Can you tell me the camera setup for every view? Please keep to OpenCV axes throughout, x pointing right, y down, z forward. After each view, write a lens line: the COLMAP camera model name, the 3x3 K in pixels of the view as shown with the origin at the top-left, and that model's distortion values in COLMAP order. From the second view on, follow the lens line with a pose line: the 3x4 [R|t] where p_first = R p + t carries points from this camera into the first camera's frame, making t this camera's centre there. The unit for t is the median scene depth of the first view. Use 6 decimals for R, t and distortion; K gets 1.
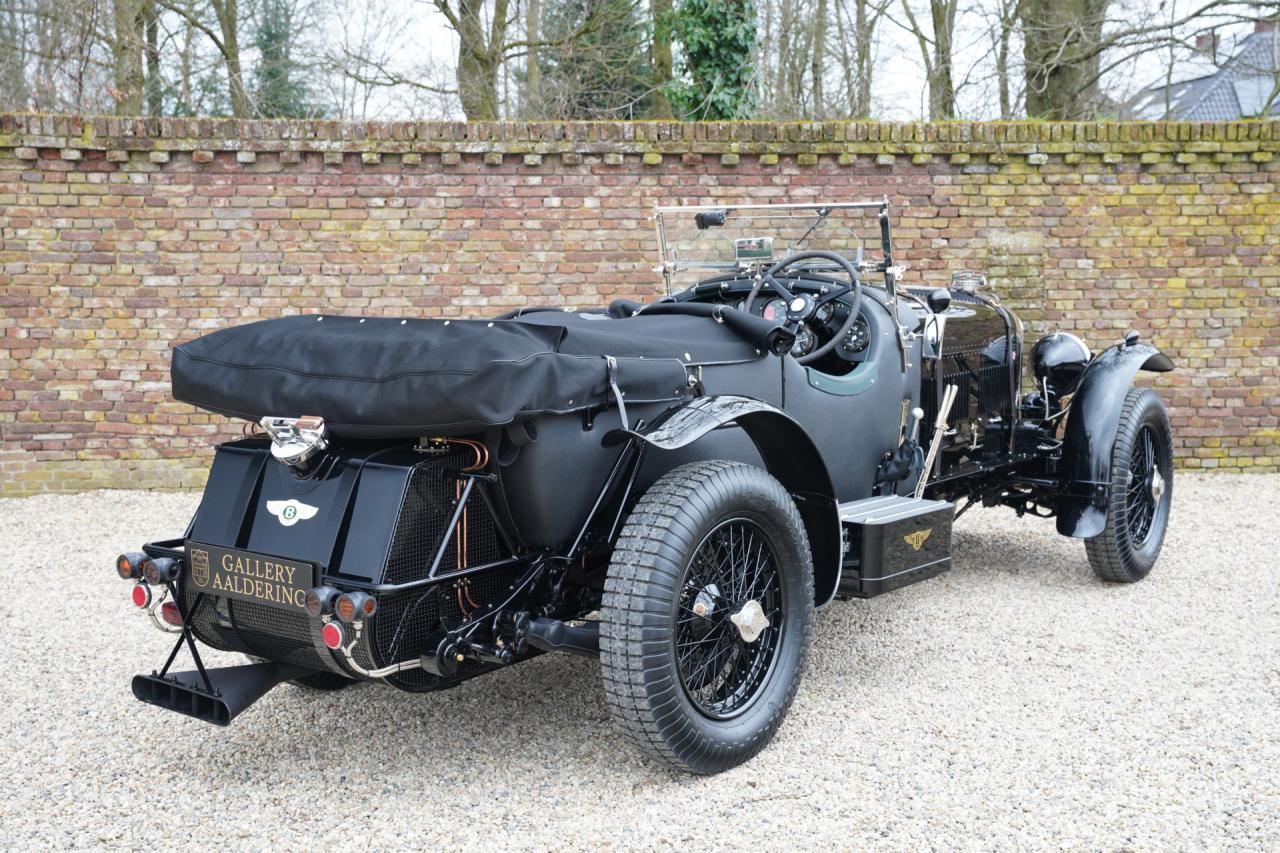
lens RADIAL K [[1427.5, 0, 625.8], [0, 1427.5, 413.0], [0, 0, 1]] dist [-0.017258, 0.258402]
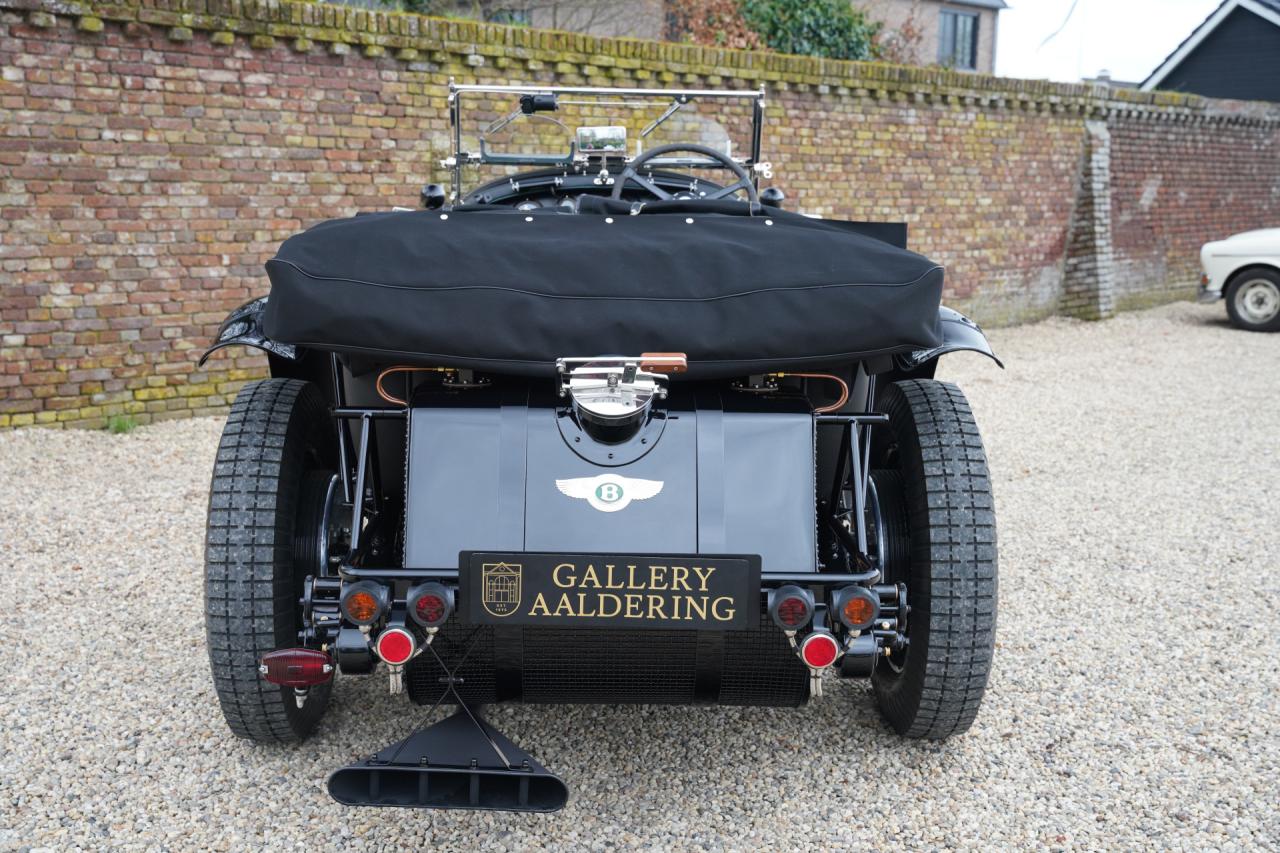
lens RADIAL K [[1415.7, 0, 573.6], [0, 1415.7, 428.4], [0, 0, 1]] dist [-0.016129, 0.279204]
pose [[0.805160, -0.083837, 0.587102, -0.251899], [0.040904, 0.995451, 0.086052, -0.008370], [-0.591646, -0.045270, 0.804926, 0.175114]]
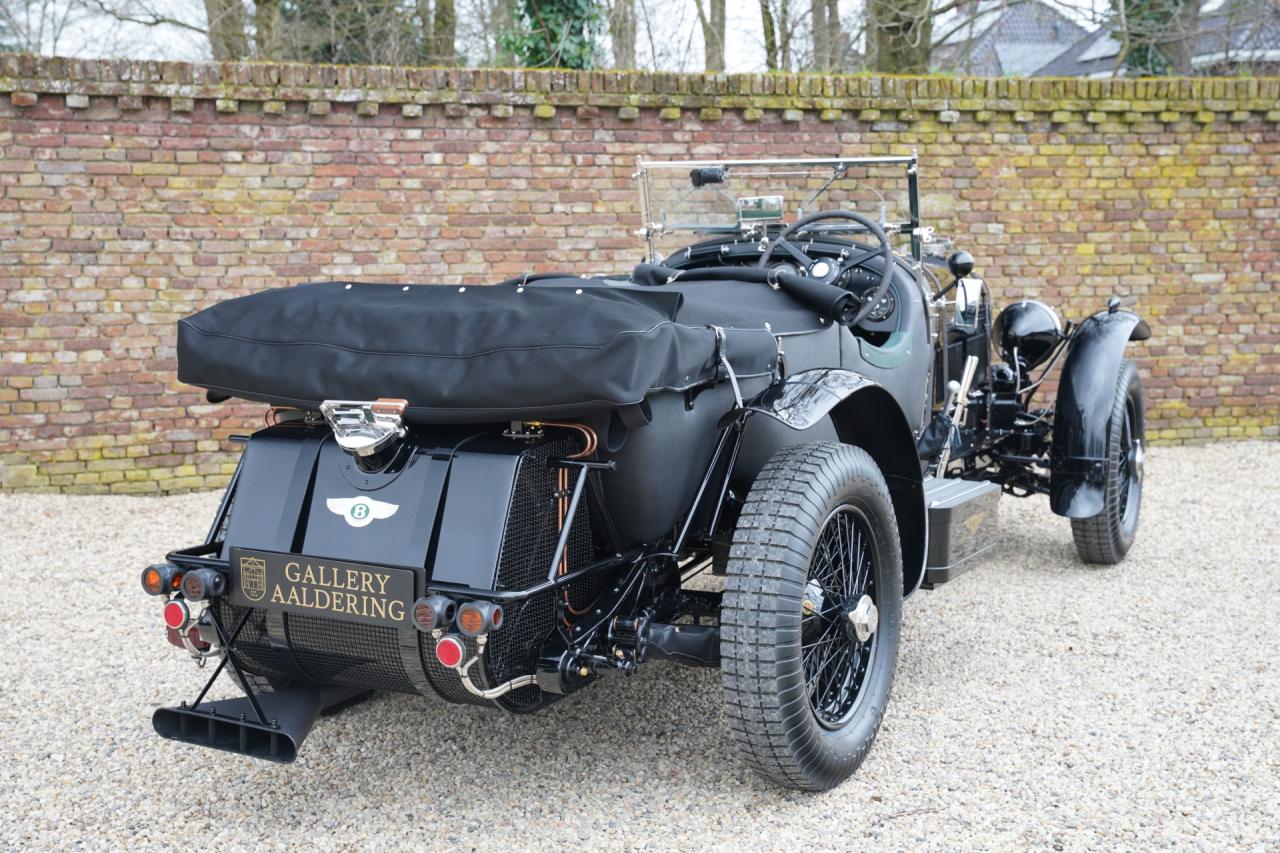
lens RADIAL K [[1550.4, 0, 613.0], [0, 1550.4, 416.8], [0, 0, 1]] dist [0.013997, 0.296557]
pose [[0.988971, -0.017025, 0.147127, -0.085226], [0.014903, 0.999769, 0.015514, 0.000233], [-0.147357, -0.013150, 0.988996, 0.021198]]
